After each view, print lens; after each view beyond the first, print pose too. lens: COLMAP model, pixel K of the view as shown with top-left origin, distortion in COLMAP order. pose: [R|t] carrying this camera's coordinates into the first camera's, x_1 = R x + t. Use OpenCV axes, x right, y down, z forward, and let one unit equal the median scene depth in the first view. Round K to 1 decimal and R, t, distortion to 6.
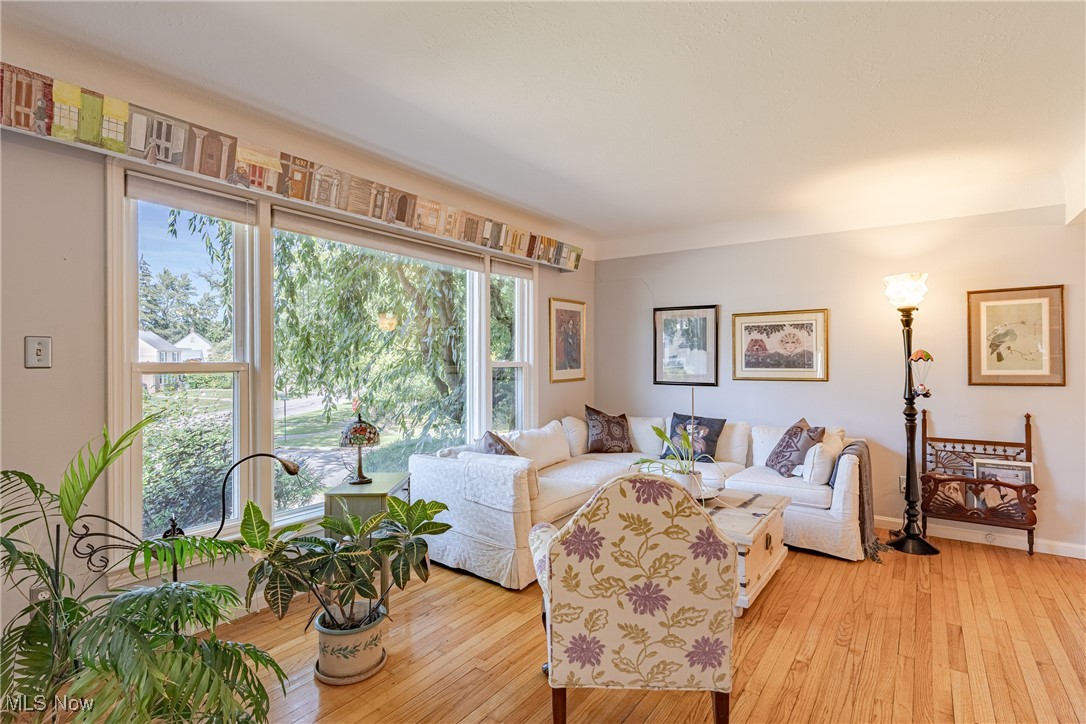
lens RADIAL K [[553.4, 0, 541.4], [0, 553.4, 362.3], [0, 0, 1]] dist [-0.009278, 0.002991]
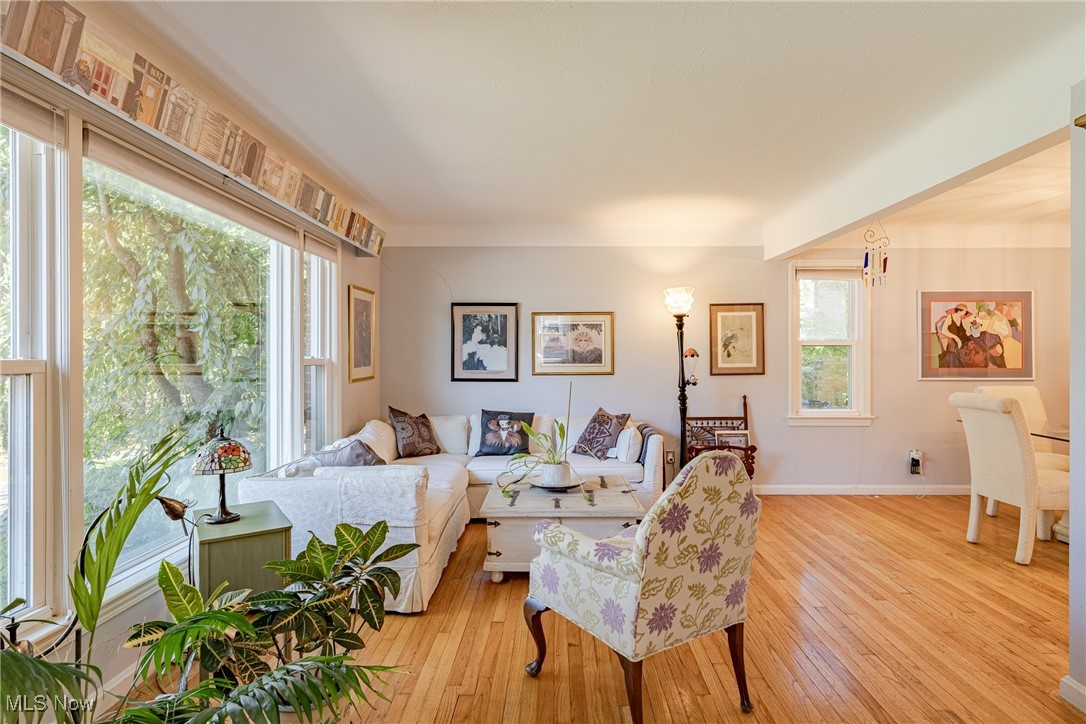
lens RADIAL K [[590.8, 0, 568.7], [0, 590.8, 355.4], [0, 0, 1]] dist [-0.007256, 0.003721]
pose [[0.806415, 0.000732, 0.591350, -0.341377], [0.002968, 0.999982, -0.005285, 0.000450], [-0.591343, 0.006017, 0.806398, 0.067999]]
